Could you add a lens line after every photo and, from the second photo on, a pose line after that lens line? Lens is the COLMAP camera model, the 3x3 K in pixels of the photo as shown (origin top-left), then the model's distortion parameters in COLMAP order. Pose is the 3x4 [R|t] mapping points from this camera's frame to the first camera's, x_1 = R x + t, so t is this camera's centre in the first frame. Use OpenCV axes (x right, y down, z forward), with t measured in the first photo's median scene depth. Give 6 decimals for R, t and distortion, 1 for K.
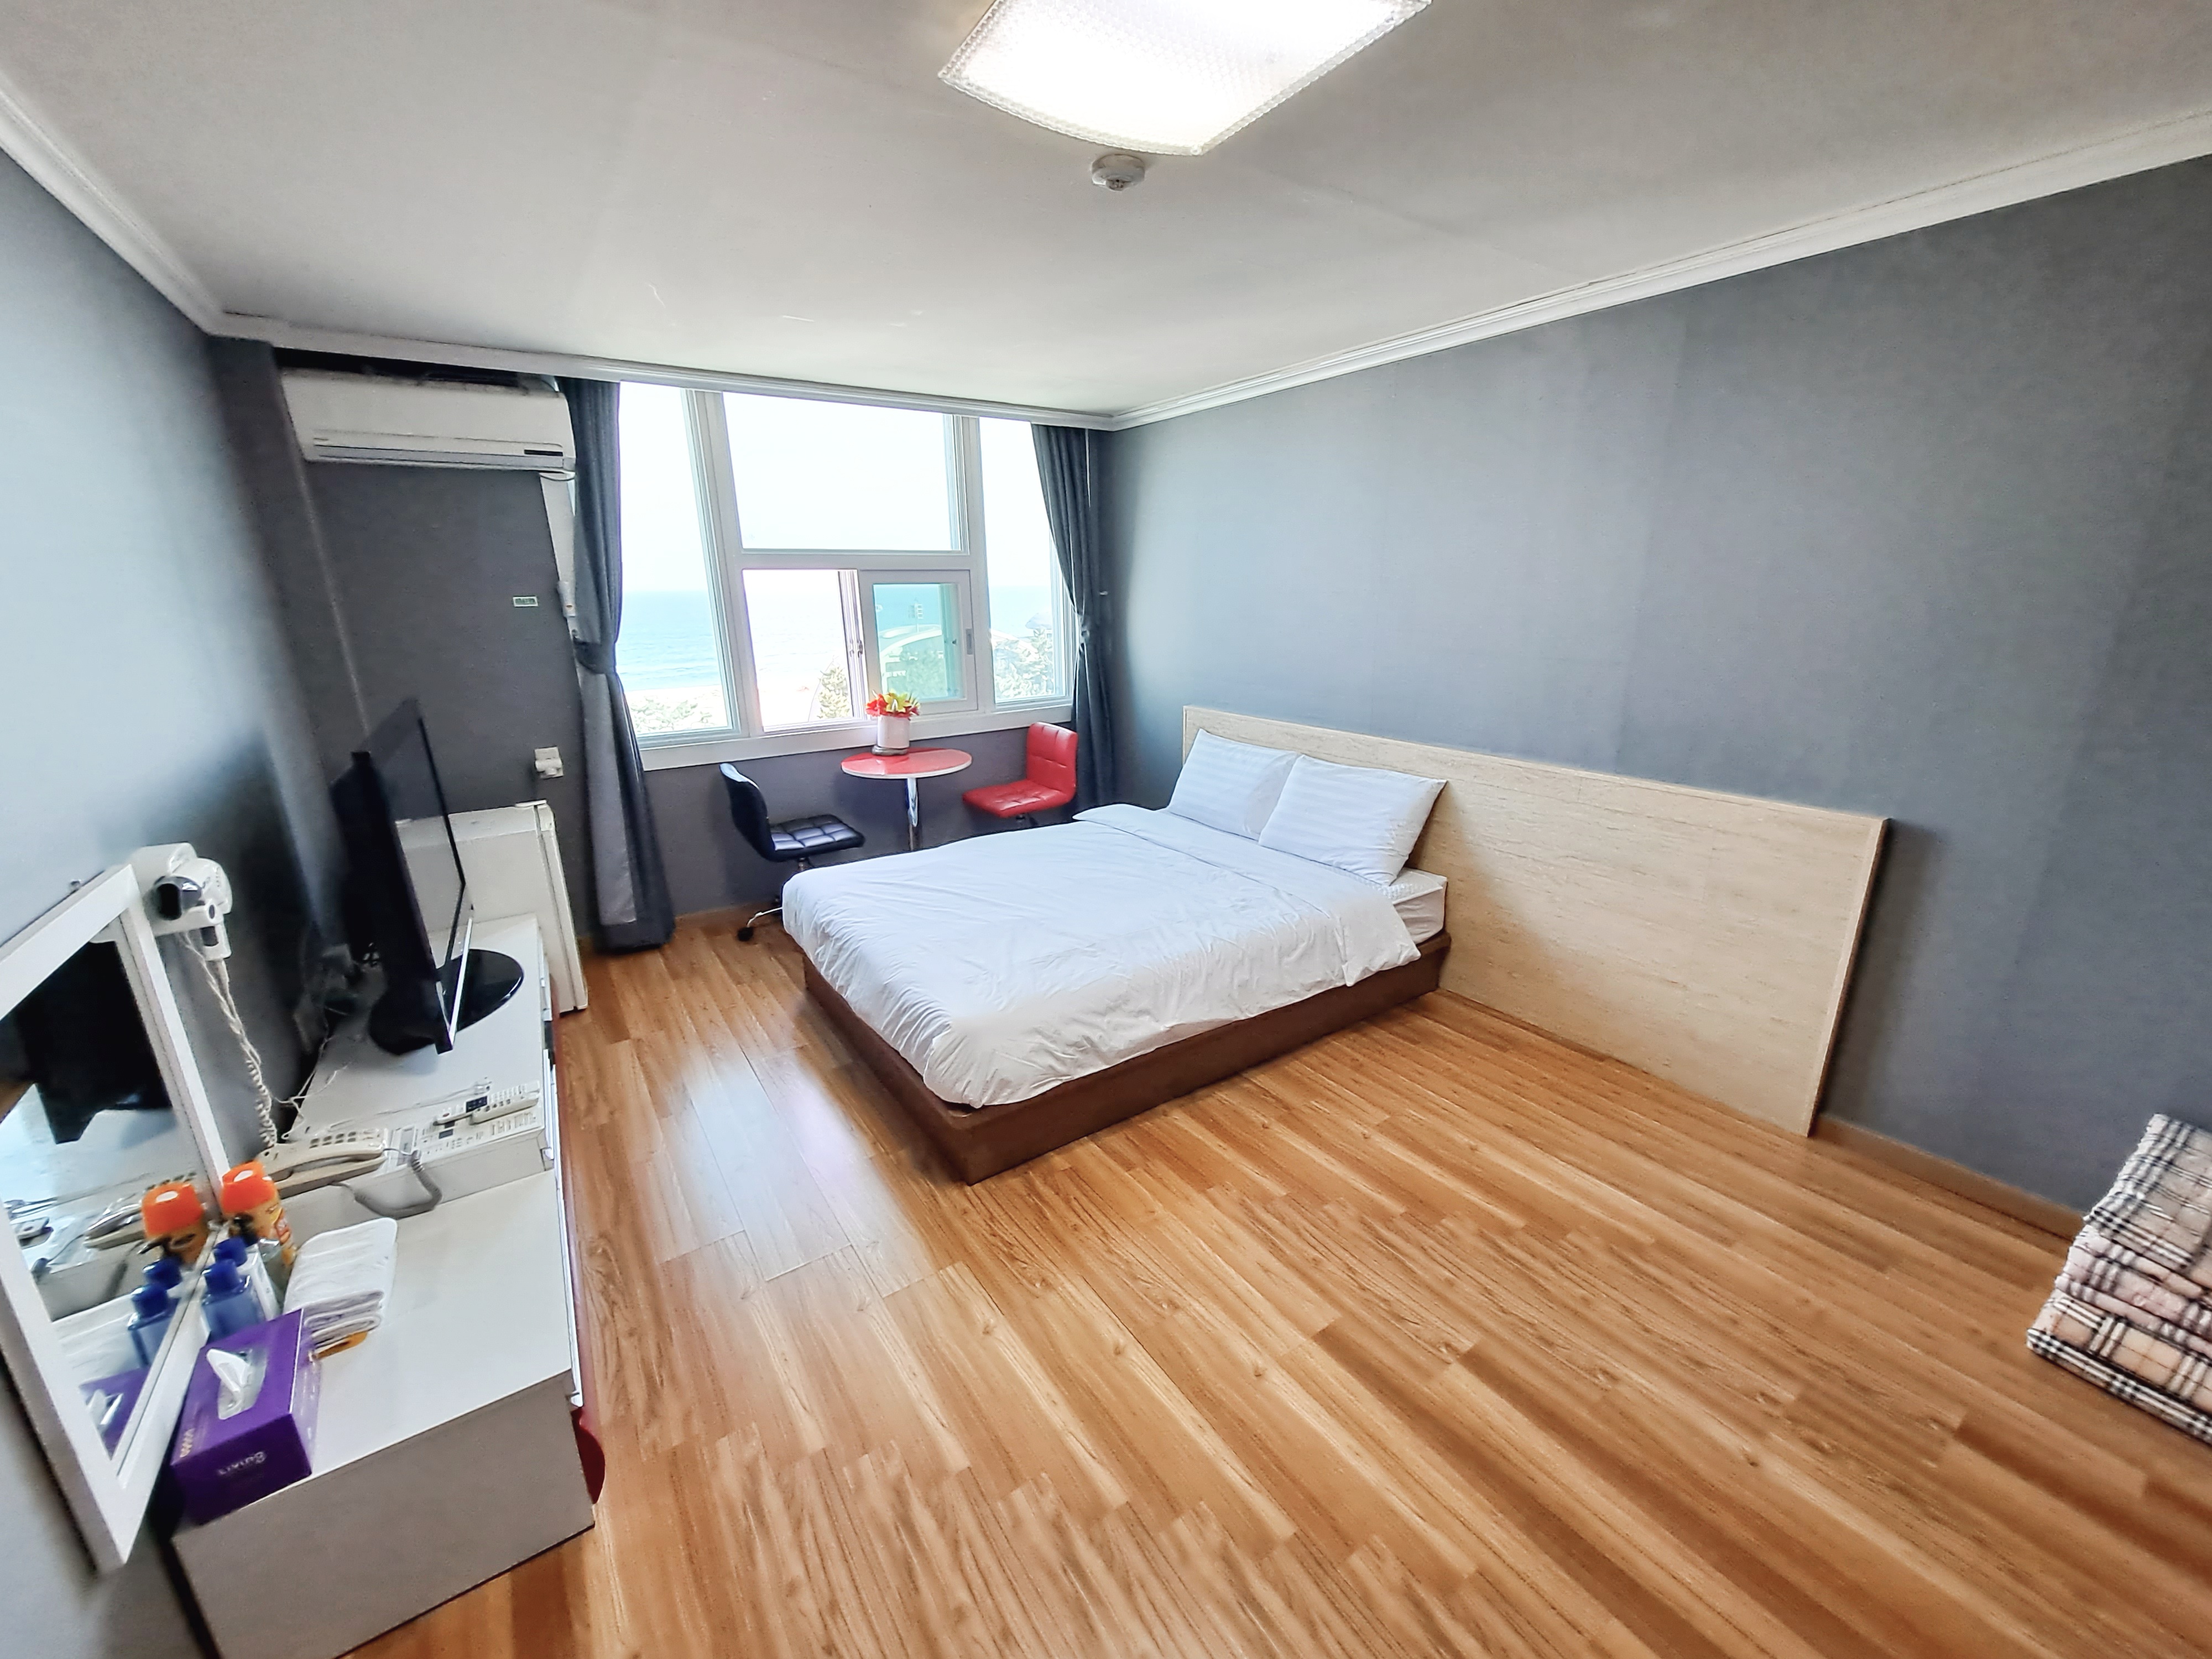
lens RADIAL K [[876.2, 0, 1112.4], [0, 876.2, 829.1], [0, 0, 1]] dist [0.002106, -0.000007]
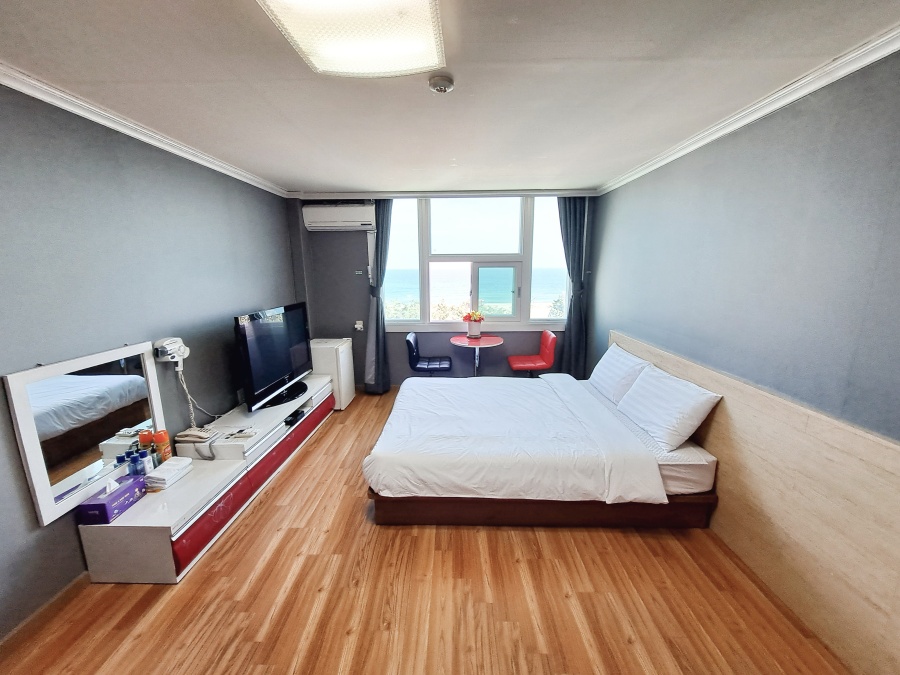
lens RADIAL K [[356.5, 0, 451.7], [0, 356.5, 337.0], [0, 0, 1]] dist [0.002106, -0.000007]
pose [[0.812193, 0.119714, -0.570974, 0.339043], [-0.162409, 0.986427, -0.024201, -0.064674], [0.560327, 0.112387, 0.820611, 0.202230]]
